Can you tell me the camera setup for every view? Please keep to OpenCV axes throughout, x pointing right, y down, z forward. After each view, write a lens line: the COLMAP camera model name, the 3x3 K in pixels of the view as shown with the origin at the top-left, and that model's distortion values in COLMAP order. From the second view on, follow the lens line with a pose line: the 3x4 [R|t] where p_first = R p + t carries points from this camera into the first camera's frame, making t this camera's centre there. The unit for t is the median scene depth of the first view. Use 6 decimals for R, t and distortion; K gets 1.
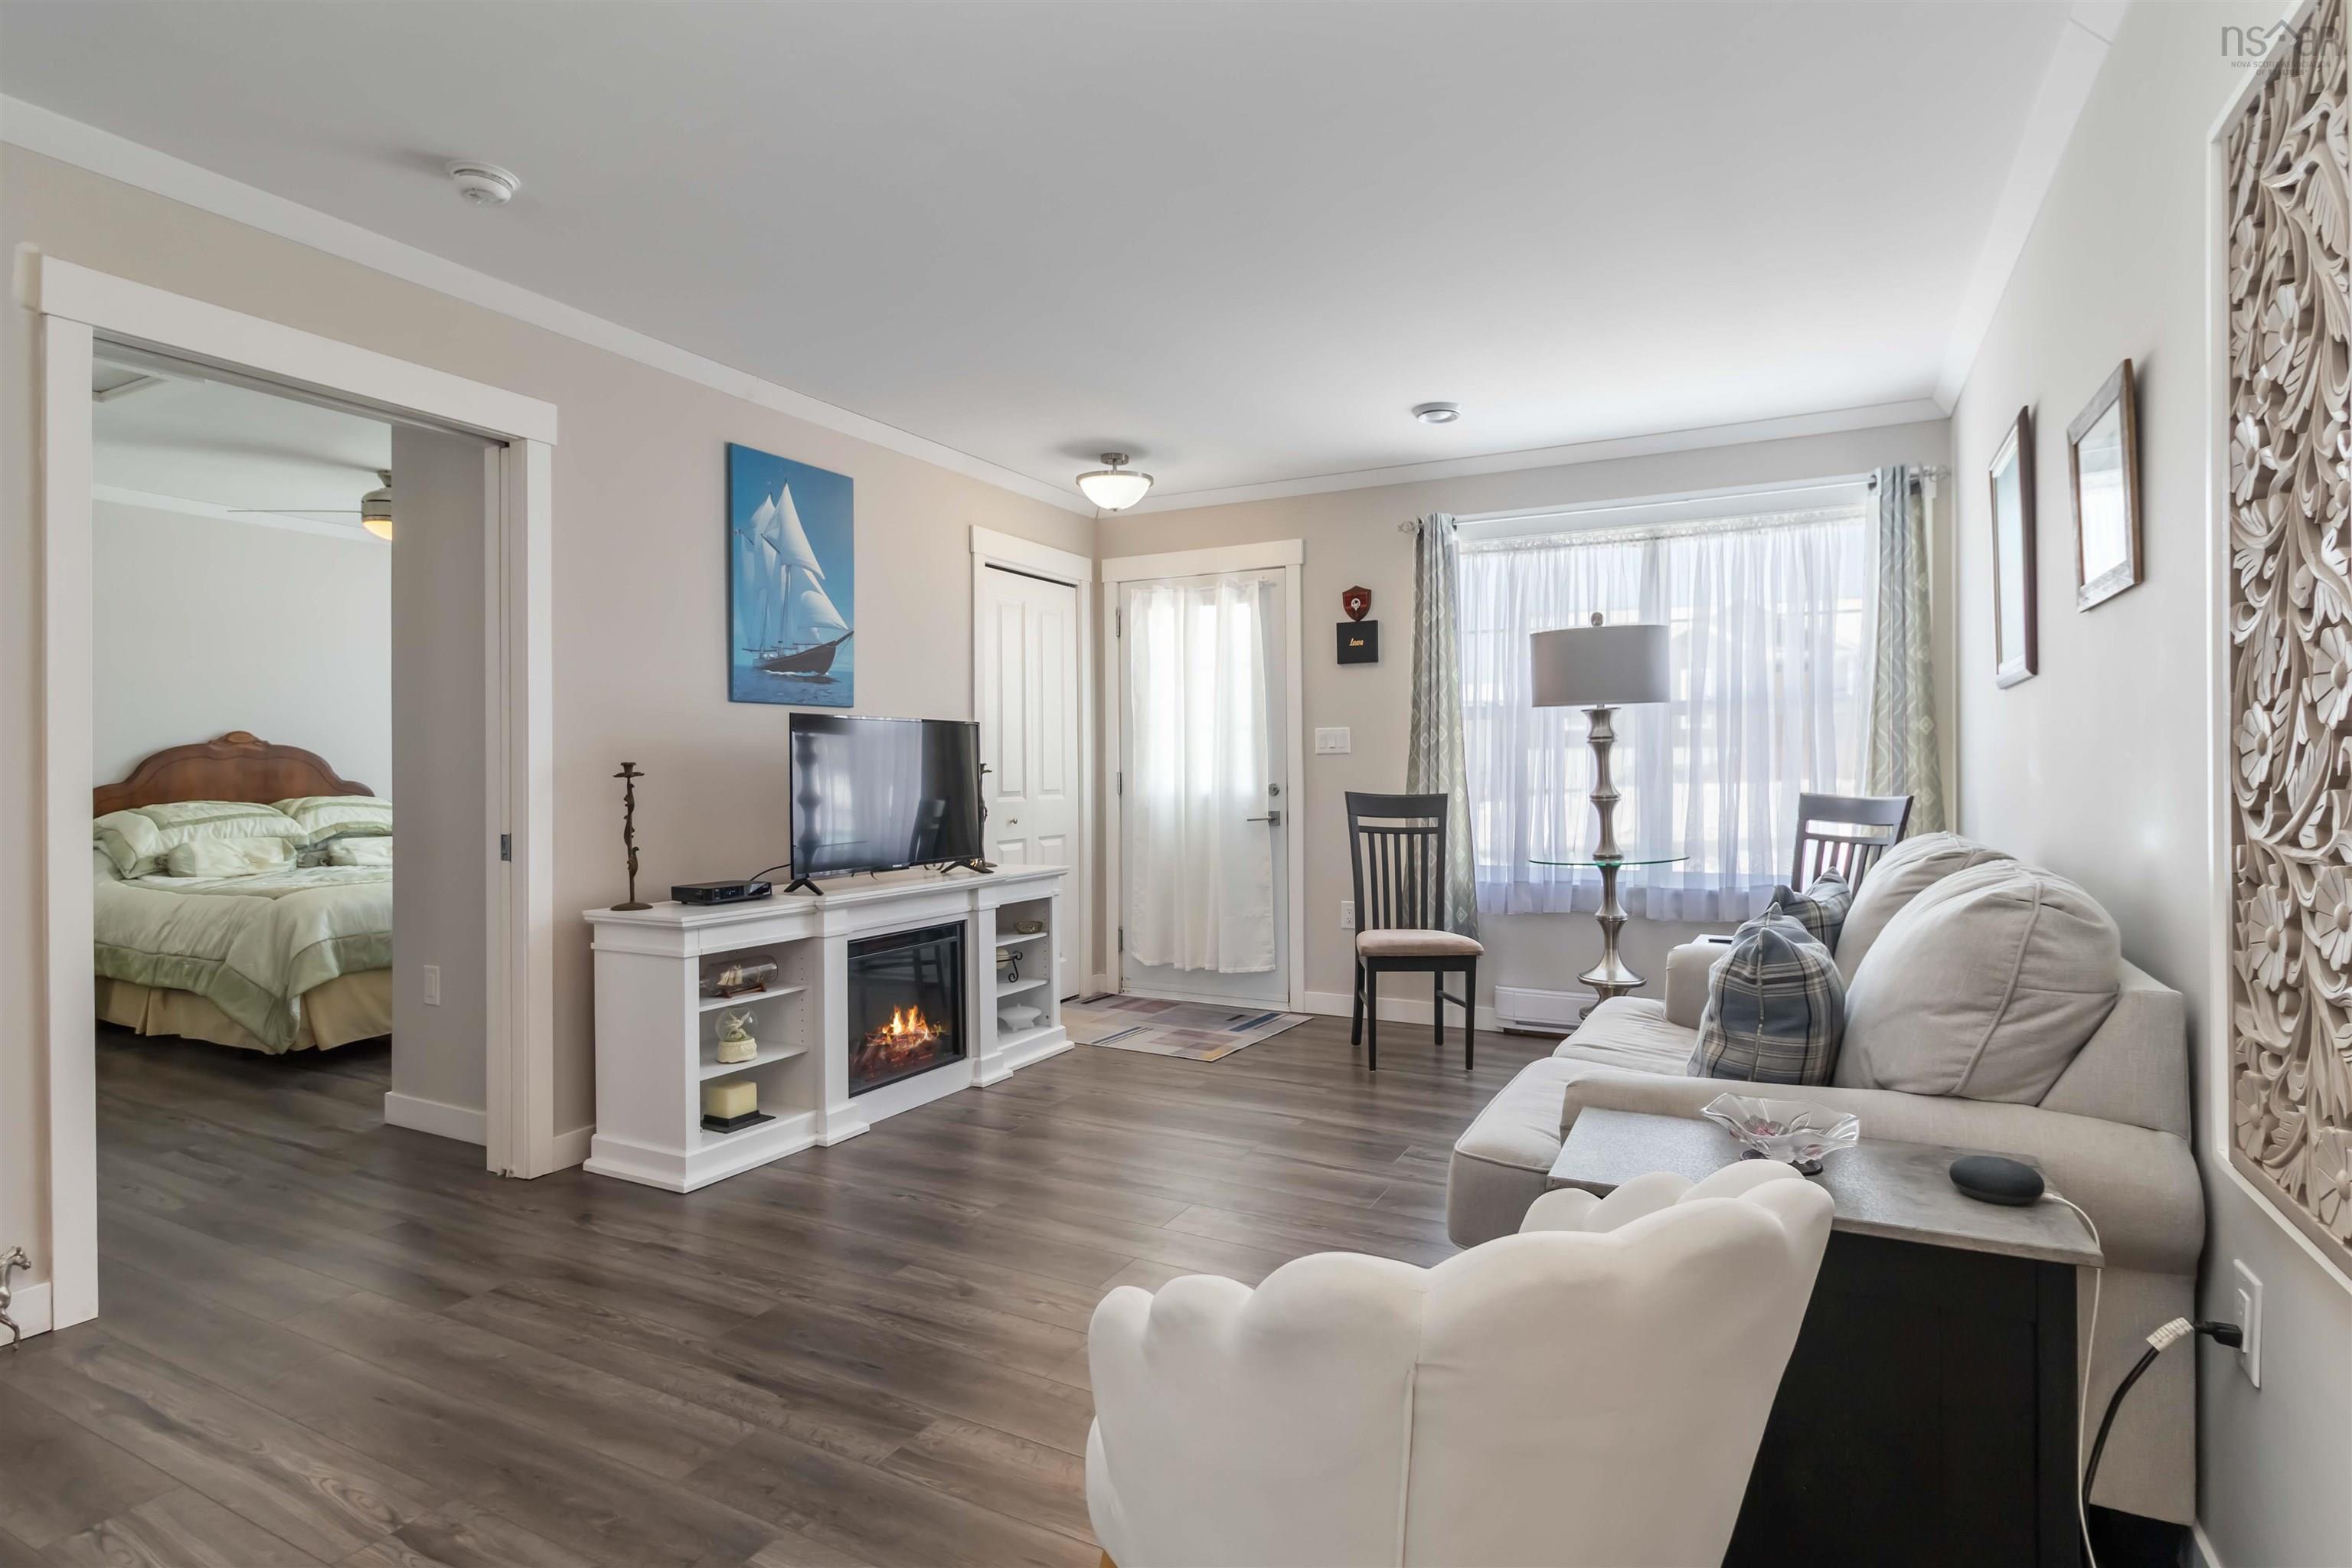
lens RADIAL K [[1168.6, 0, 1210.2], [0, 1168.6, 773.0], [0, 0, 1]] dist [0.005525, -0.002743]
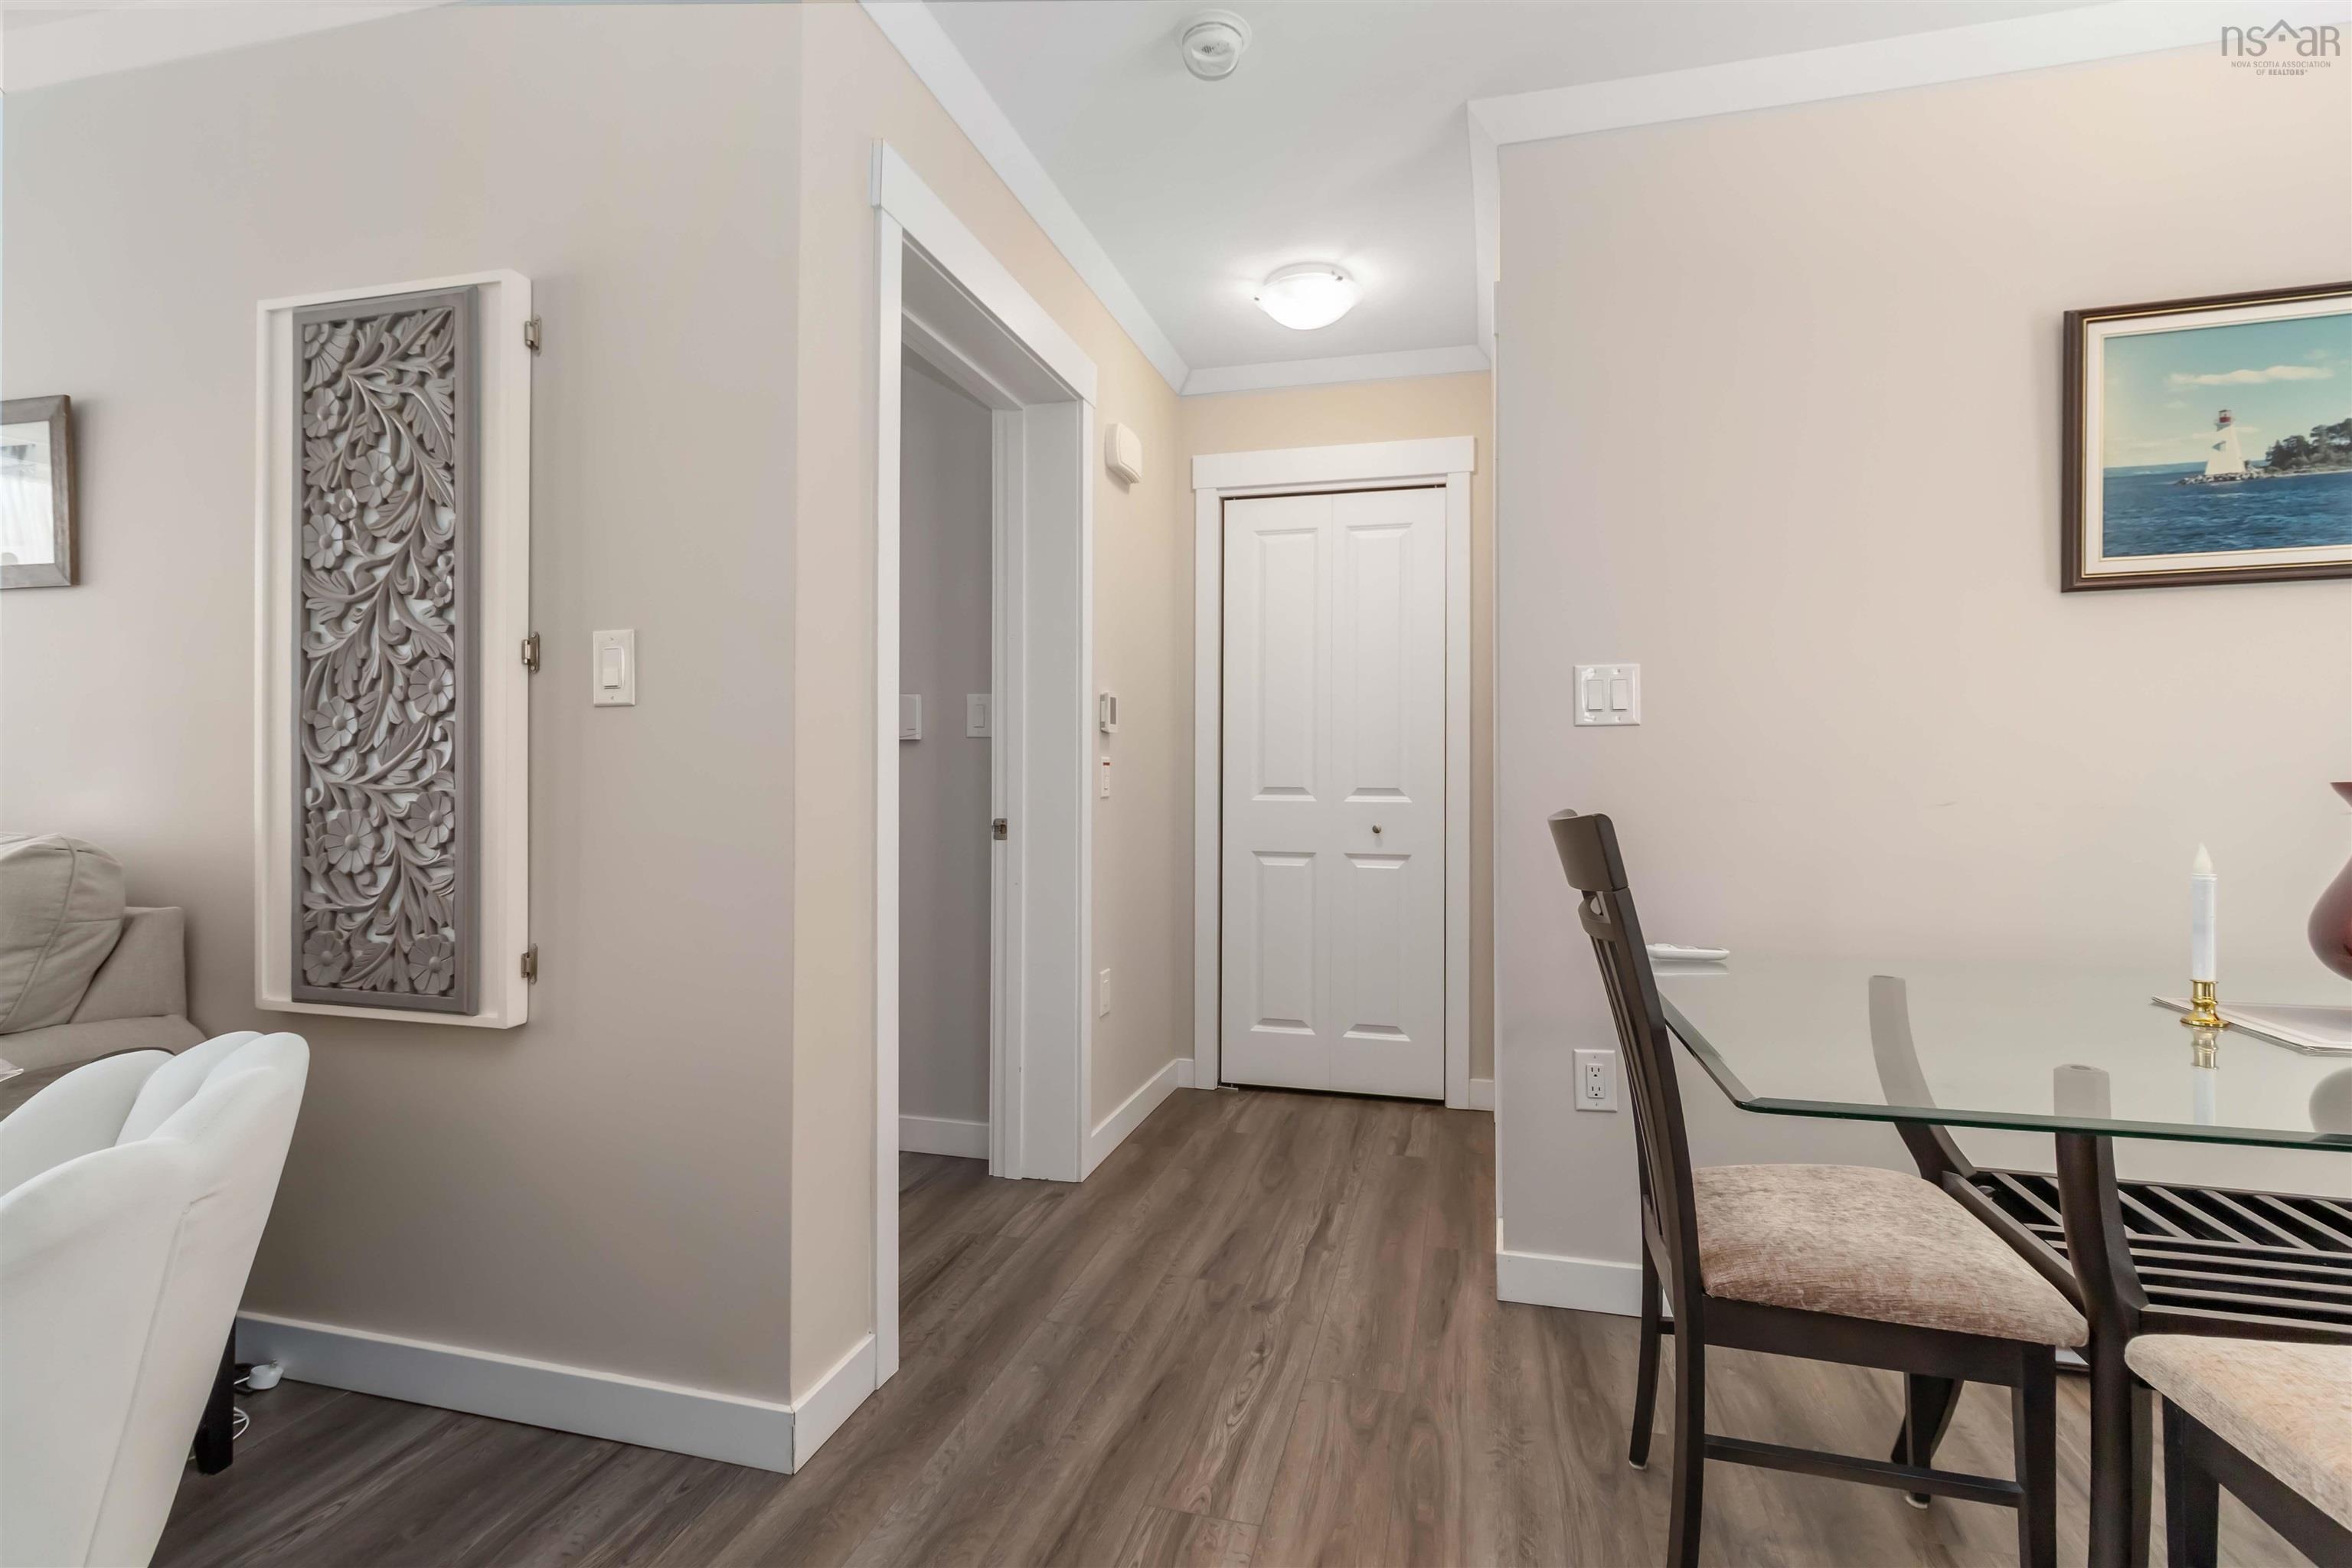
lens RADIAL K [[1101.8, 0, 1235.5], [0, 1101.8, 779.0], [0, 0, 1]] dist [0.003338, -0.000169]
pose [[-0.214942, -0.004234, 0.976618, -0.217339], [0.000191, 0.999990, 0.004377, 0.011659], [-0.976627, 0.001127, -0.214940, 0.031472]]
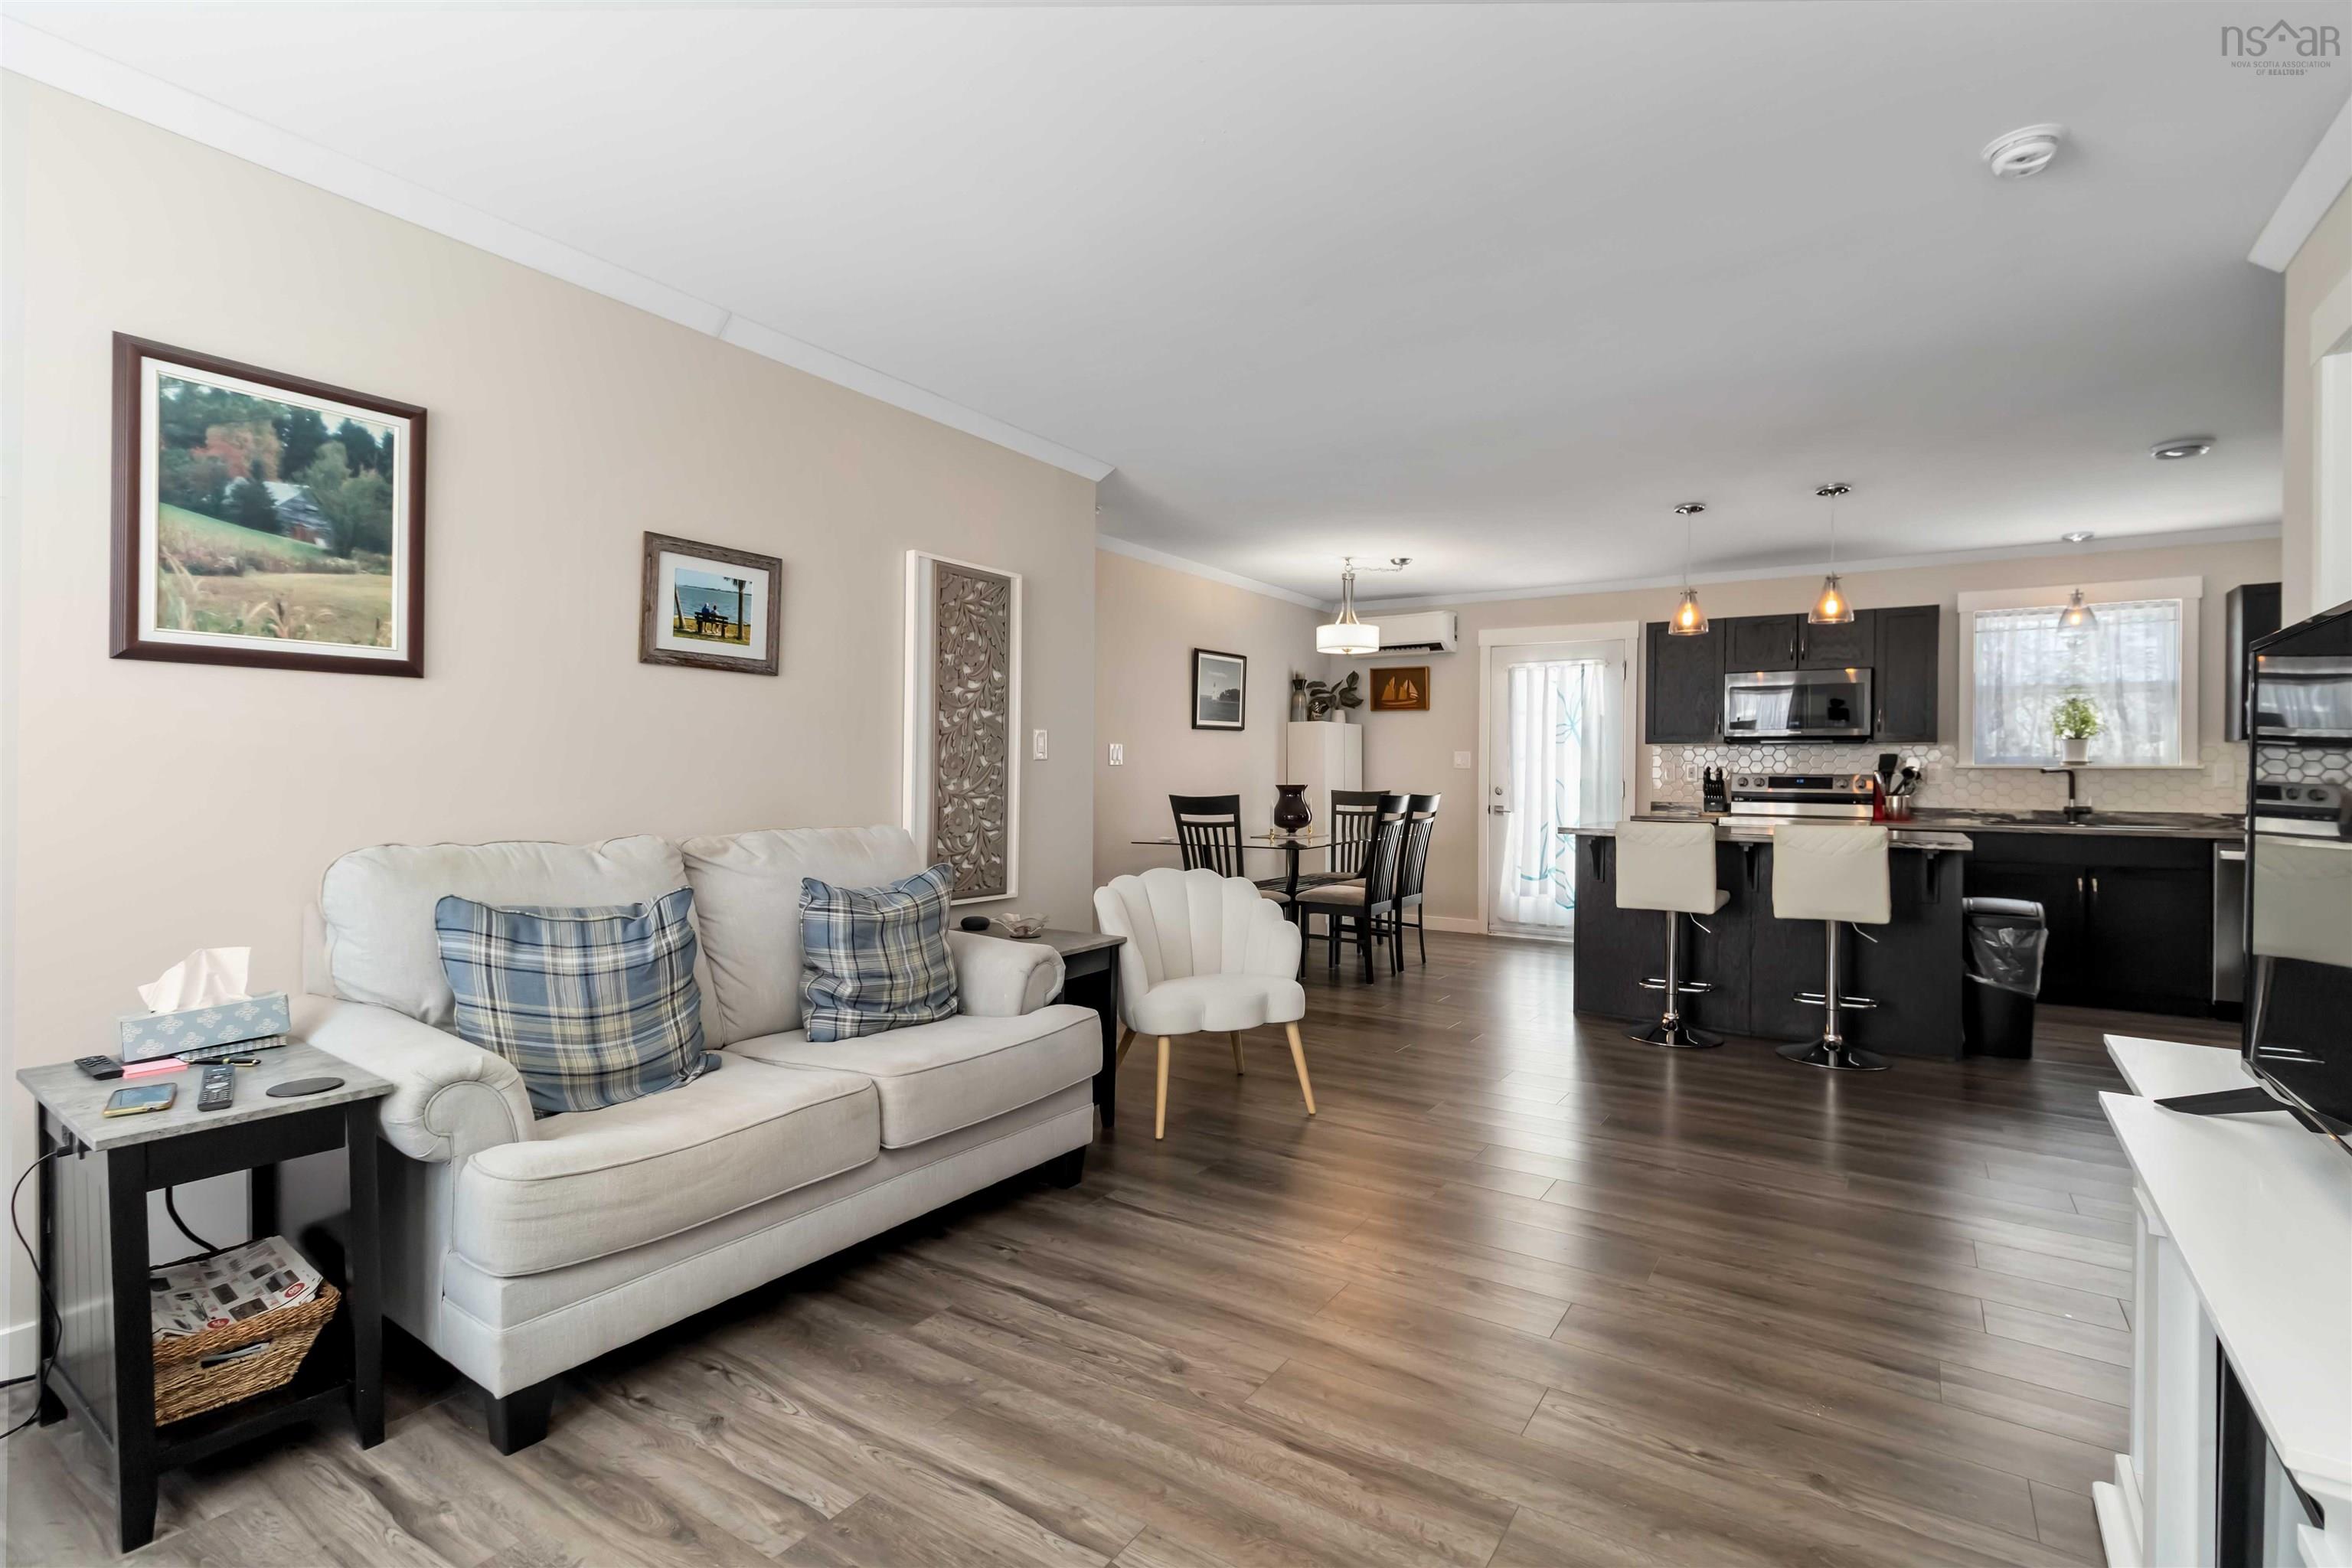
lens RADIAL K [[1101.8, 0, 1191.9], [0, 1101.8, 781.9], [0, 0, 1]] dist [0.003338, -0.000169]
pose [[-0.994109, -0.006758, 0.108173, -0.031017], [-0.005565, 0.999920, 0.011325, -0.004777], [-0.108241, 0.010656, -0.994068, 1.051130]]
